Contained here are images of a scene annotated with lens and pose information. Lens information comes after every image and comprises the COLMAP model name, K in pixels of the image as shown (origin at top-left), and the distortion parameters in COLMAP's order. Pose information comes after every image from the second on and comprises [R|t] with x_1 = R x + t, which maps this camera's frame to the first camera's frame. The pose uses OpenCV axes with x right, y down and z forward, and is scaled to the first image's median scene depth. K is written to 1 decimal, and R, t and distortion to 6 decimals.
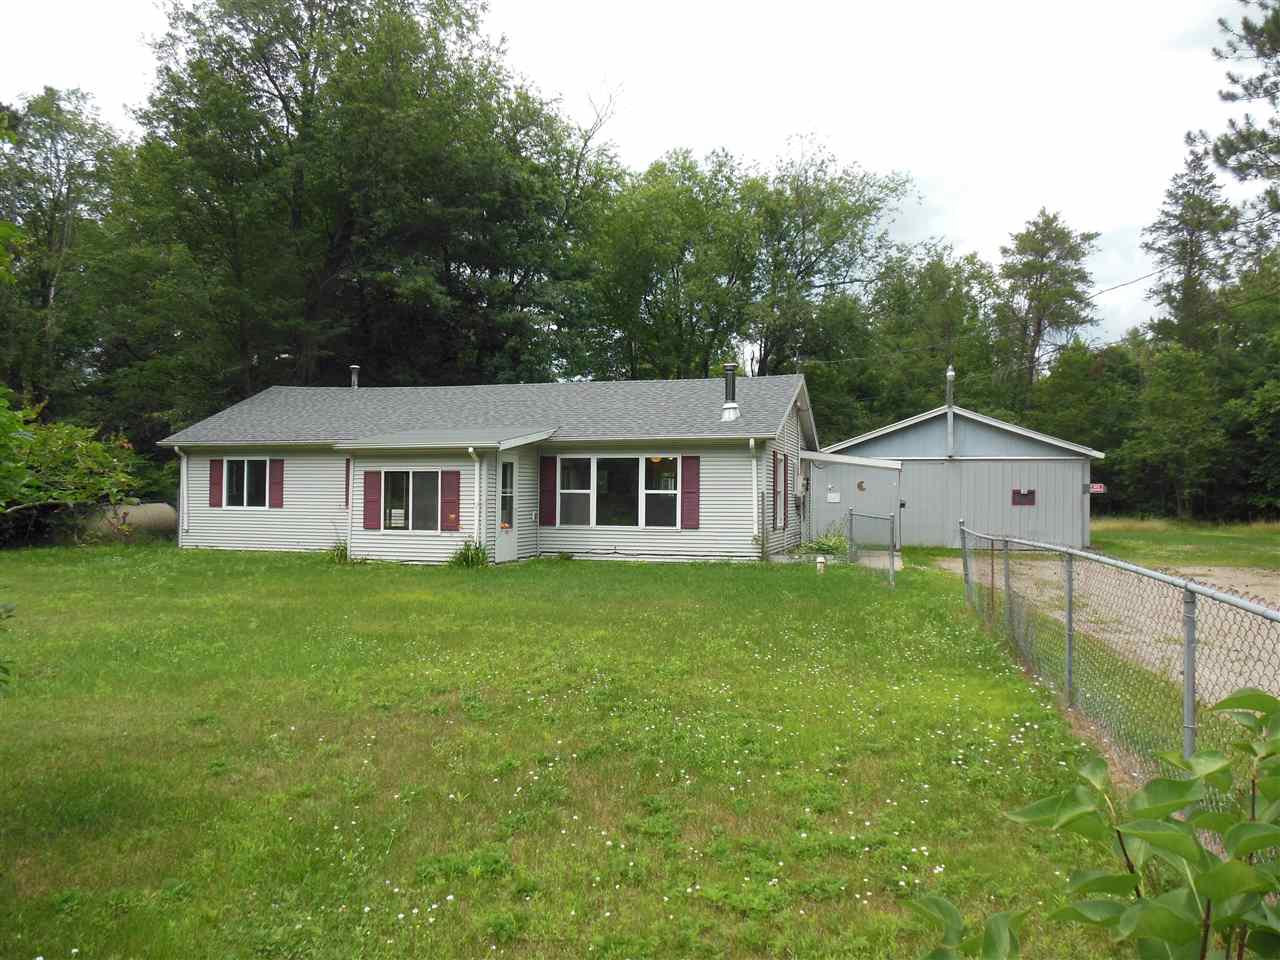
lens RADIAL K [[944.5, 0, 640.0], [0, 944.5, 480.0], [0, 0, 1]] dist [-0.005260, 0.000076]
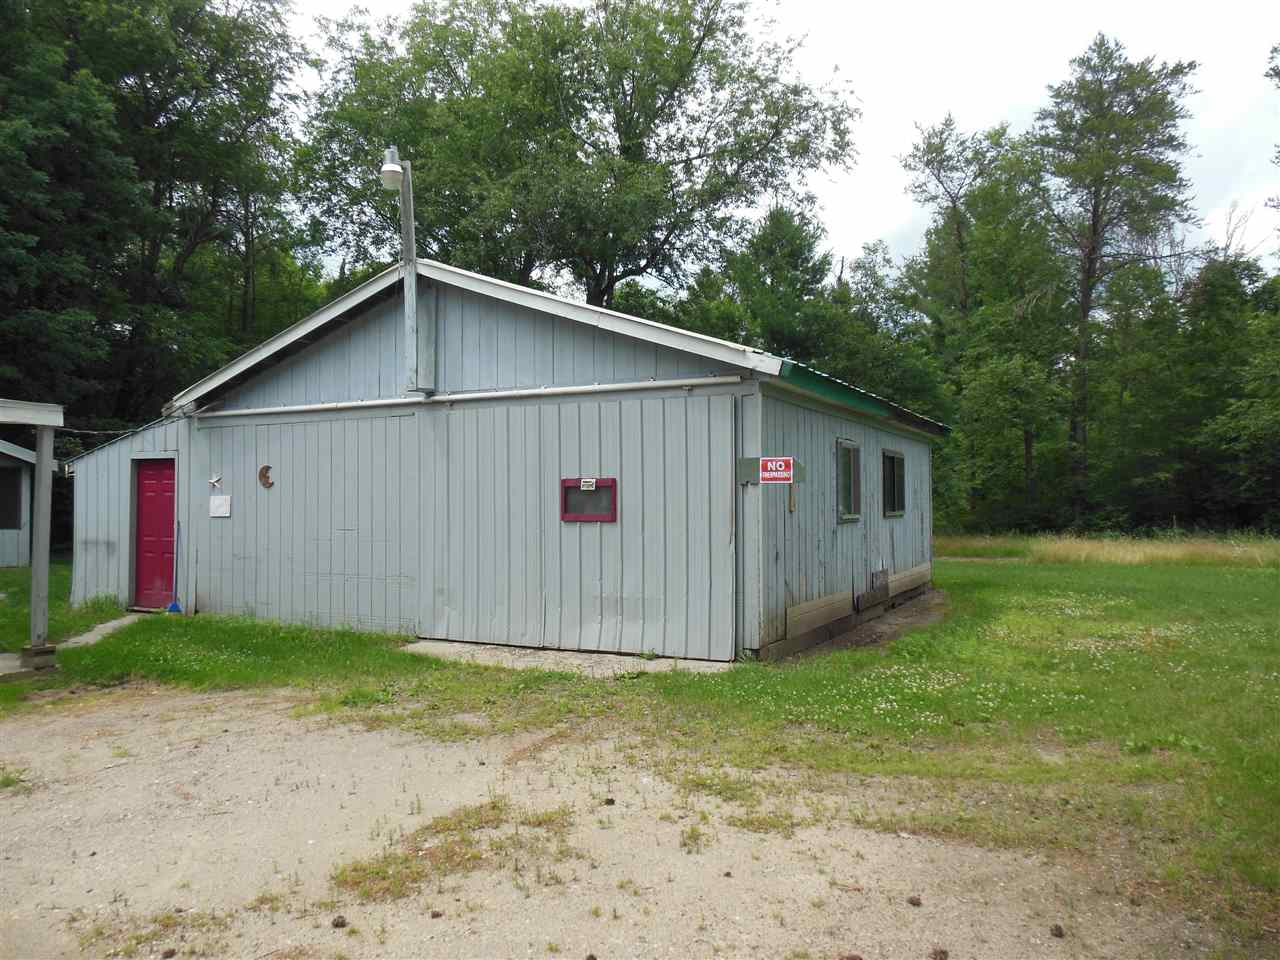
lens RADIAL K [[944.5, 0, 640.0], [0, 944.5, 480.0], [0, 0, 1]] dist [-0.005260, 0.000076]
pose [[0.978190, -0.015930, -0.207100, 0.493061], [0.013649, 0.999829, -0.012437, 0.015496], [0.207262, 0.009339, 0.978241, 0.640706]]
